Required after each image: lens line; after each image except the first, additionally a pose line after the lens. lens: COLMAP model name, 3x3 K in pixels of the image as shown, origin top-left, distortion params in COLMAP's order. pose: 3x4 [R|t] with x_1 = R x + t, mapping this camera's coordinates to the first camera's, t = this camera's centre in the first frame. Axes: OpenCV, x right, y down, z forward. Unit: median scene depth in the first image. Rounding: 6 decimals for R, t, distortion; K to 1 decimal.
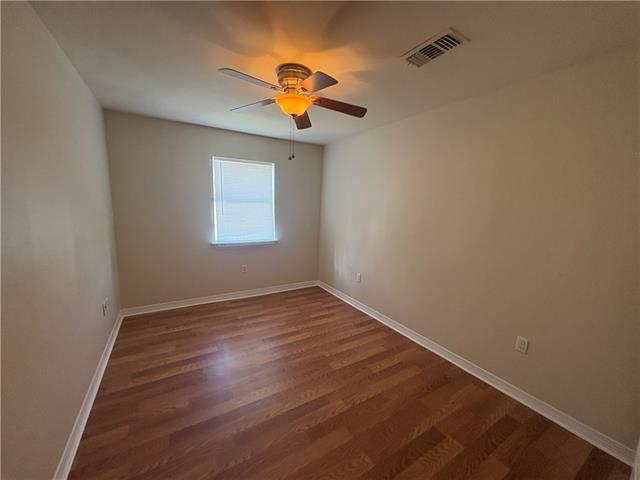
lens RADIAL K [[257.0, 0, 322.0], [0, 257.0, 244.7], [0, 0, 1]] dist [0.002076, 0.000023]
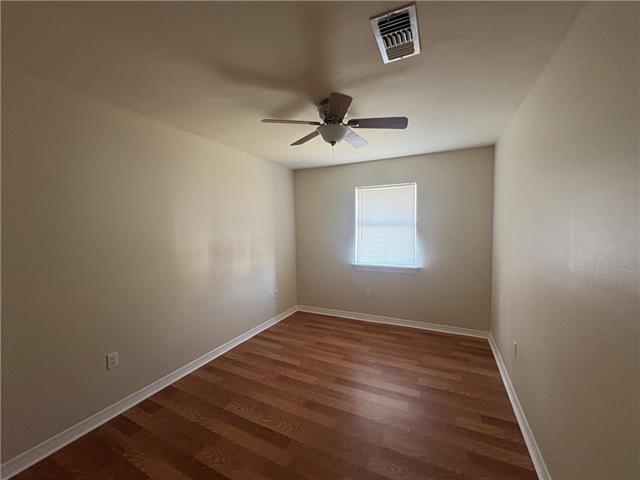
lens RADIAL K [[257.0, 0, 318.8], [0, 257.0, 234.7], [0, 0, 1]] dist [0.002076, 0.000023]
pose [[0.524673, -0.011614, -0.851225, 0.419597], [-0.105626, 0.991292, -0.078629, -0.026112], [0.844726, 0.131166, 0.518878, 0.271417]]
